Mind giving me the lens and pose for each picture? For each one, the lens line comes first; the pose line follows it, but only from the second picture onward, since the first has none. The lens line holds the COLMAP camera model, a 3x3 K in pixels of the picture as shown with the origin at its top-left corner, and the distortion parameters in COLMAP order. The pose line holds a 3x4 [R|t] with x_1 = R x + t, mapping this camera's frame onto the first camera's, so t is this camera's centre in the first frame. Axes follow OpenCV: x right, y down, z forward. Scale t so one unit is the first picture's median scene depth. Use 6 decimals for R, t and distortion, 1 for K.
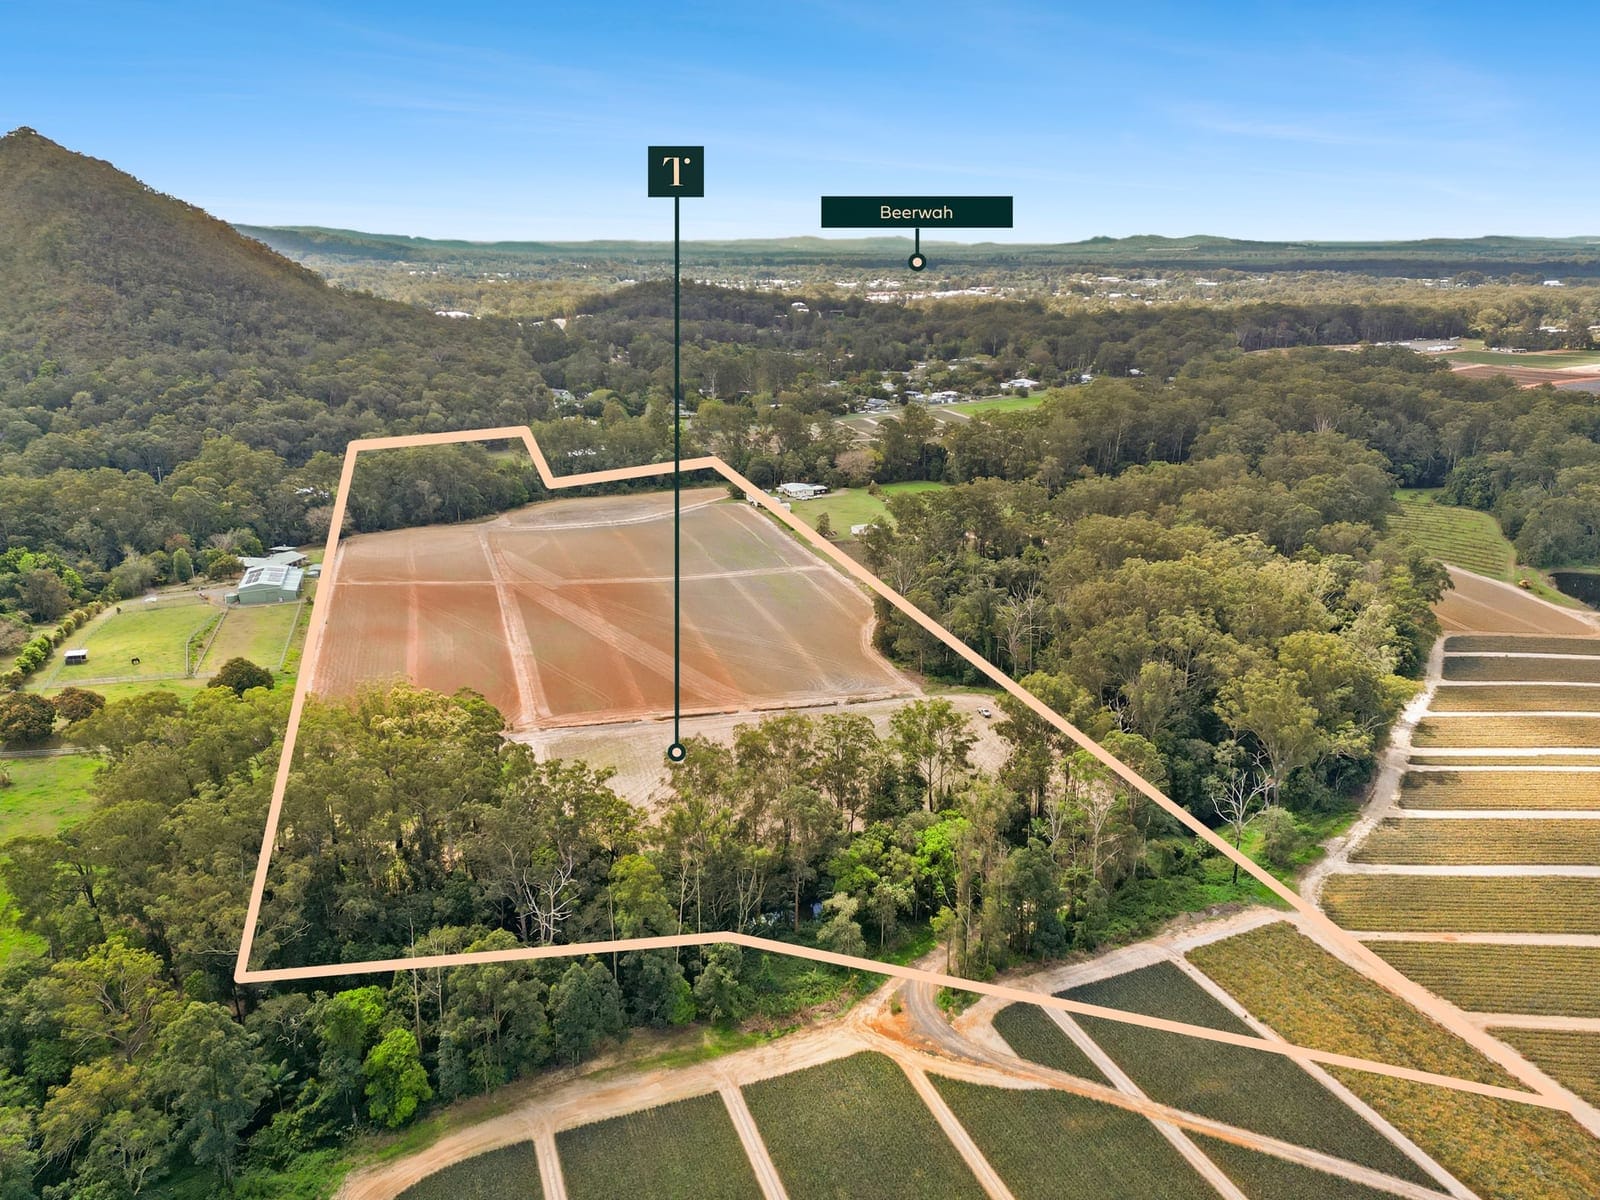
lens RADIAL K [[1115.4, 0, 800.0], [0, 1115.4, 600.0], [0, 0, 1]] dist [0.084699, -0.080403]
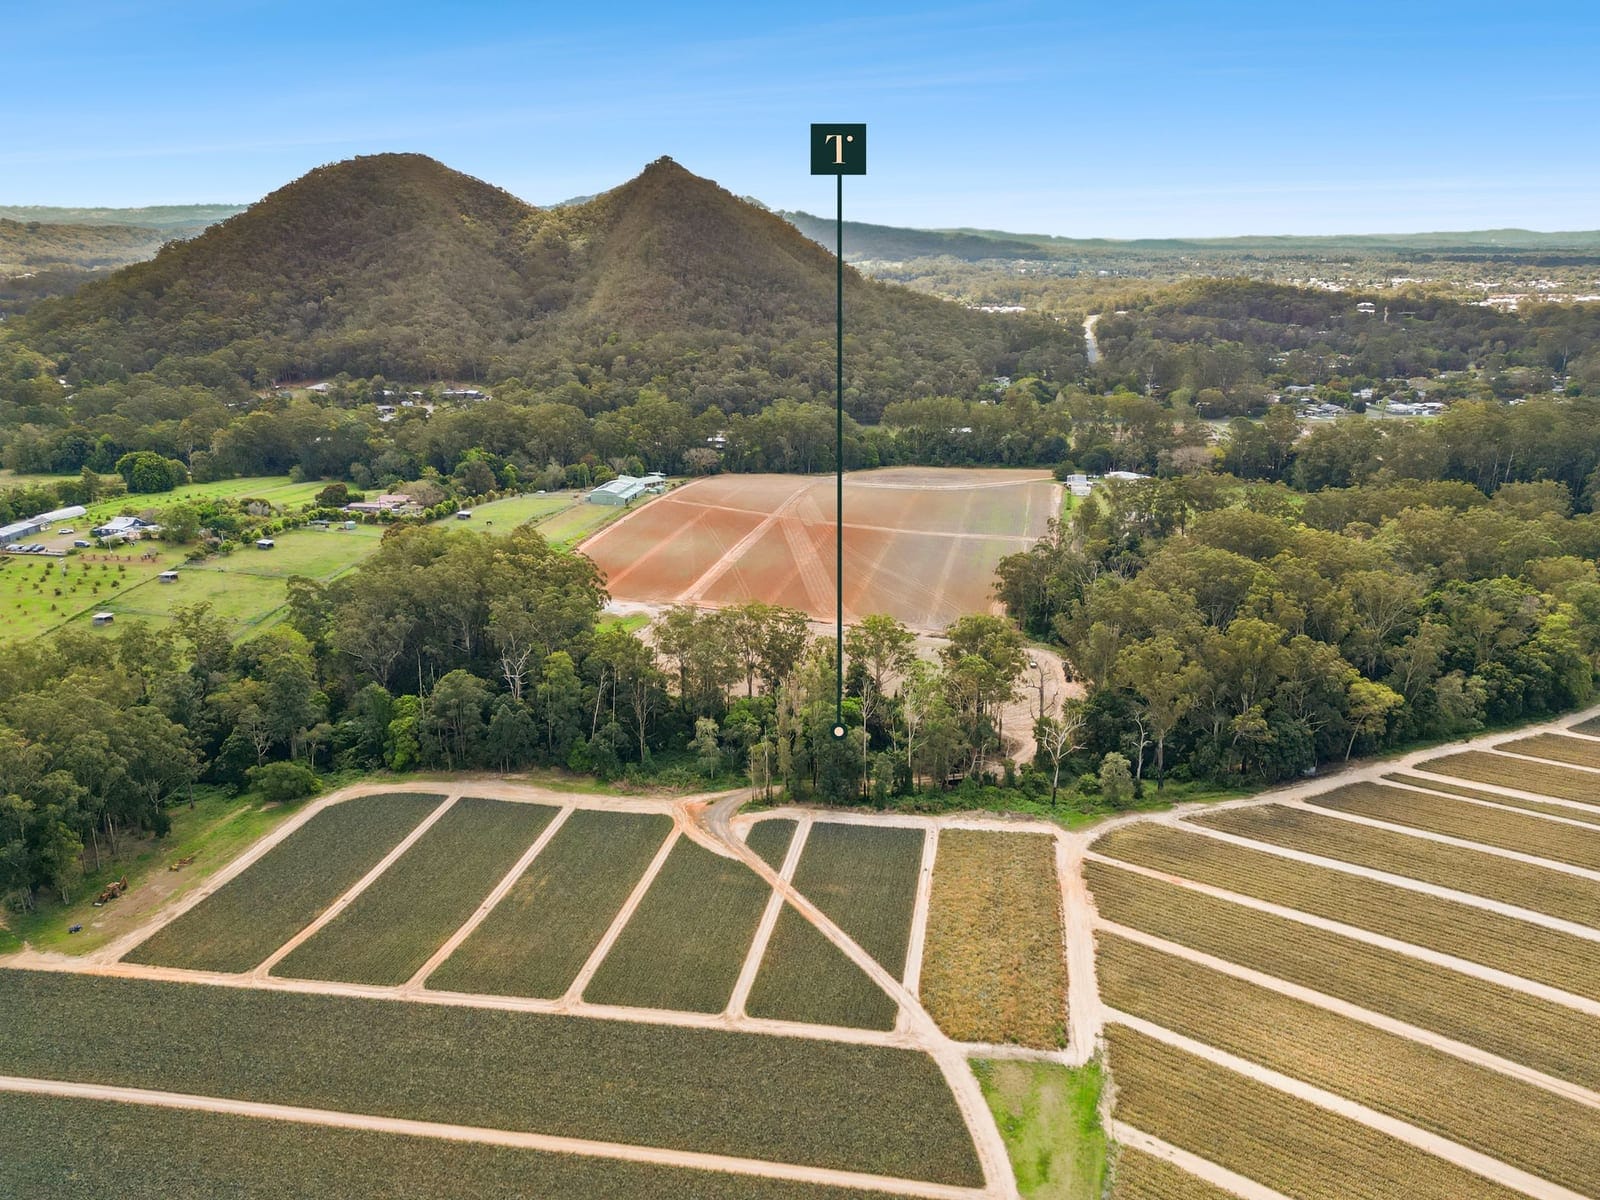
lens RADIAL K [[1115.4, 0, 800.0], [0, 1115.4, 600.0], [0, 0, 1]] dist [0.084699, -0.080403]
pose [[0.858561, 0.156826, -0.488137, 0.203770], [-0.156008, 0.986835, 0.042650, 0.010917], [0.488399, 0.039536, 0.871724, -0.037573]]
